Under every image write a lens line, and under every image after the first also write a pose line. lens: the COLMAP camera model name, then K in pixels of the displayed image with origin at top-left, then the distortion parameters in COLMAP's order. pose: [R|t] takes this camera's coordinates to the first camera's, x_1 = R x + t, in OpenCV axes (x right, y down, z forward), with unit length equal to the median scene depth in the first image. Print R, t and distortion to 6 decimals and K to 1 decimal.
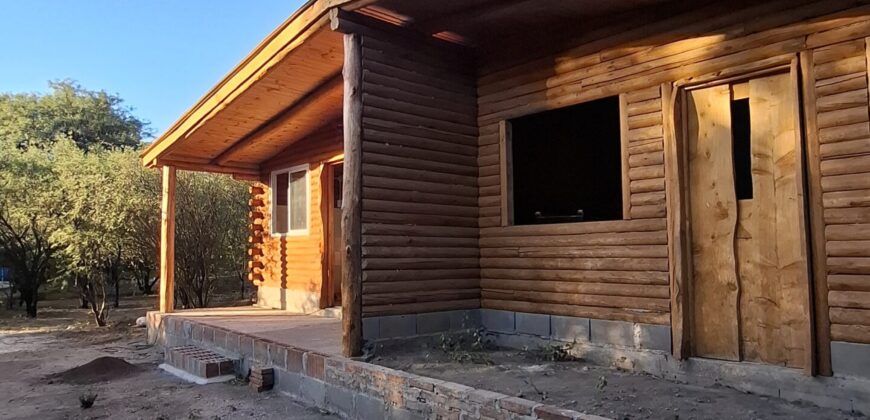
lens RADIAL K [[602.2, 0, 430.3], [0, 602.2, 209.7], [0, 0, 1]] dist [-0.040139, 0.038900]
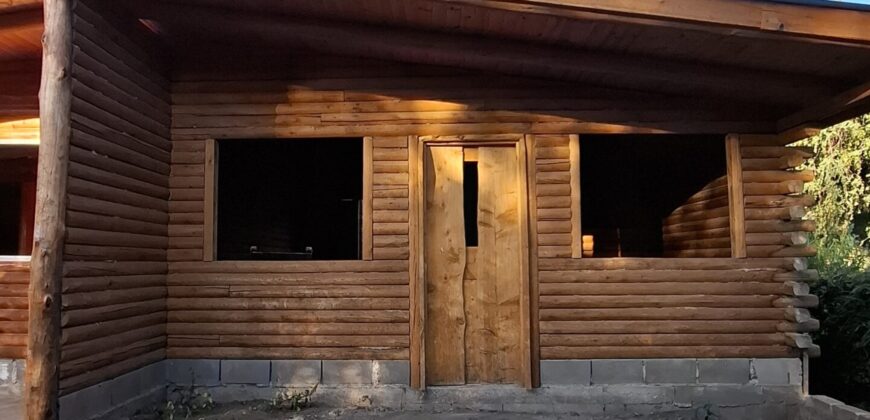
lens RADIAL K [[602.2, 0, 432.5], [0, 602.2, 214.6], [0, 0, 1]] dist [-0.040139, 0.038900]
pose [[0.673998, 0.057968, 0.736455, -0.342402], [-0.048862, 0.998232, -0.033856, -0.030078], [-0.737115, -0.013166, 0.675639, 0.210925]]
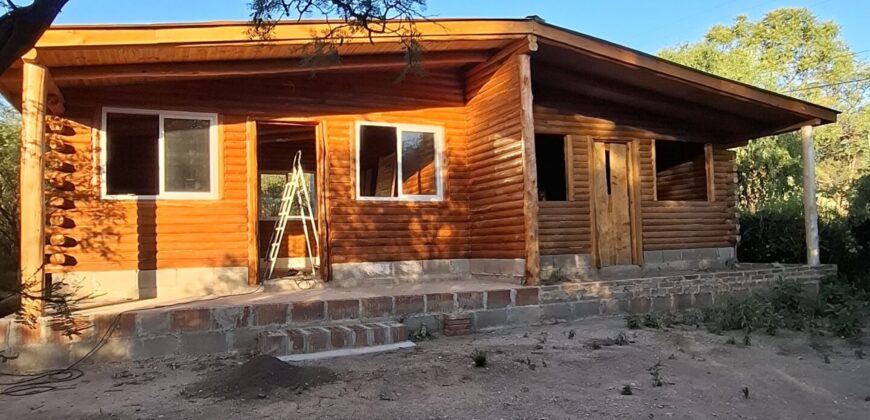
lens RADIAL K [[602.2, 0, 436.0], [0, 602.2, 207.6], [0, 0, 1]] dist [-0.040139, 0.038900]
pose [[0.284627, 0.049665, 0.957351, -1.549055], [-0.040451, 0.998390, -0.039768, 0.124697], [-0.957785, -0.027407, 0.286178, 0.818933]]
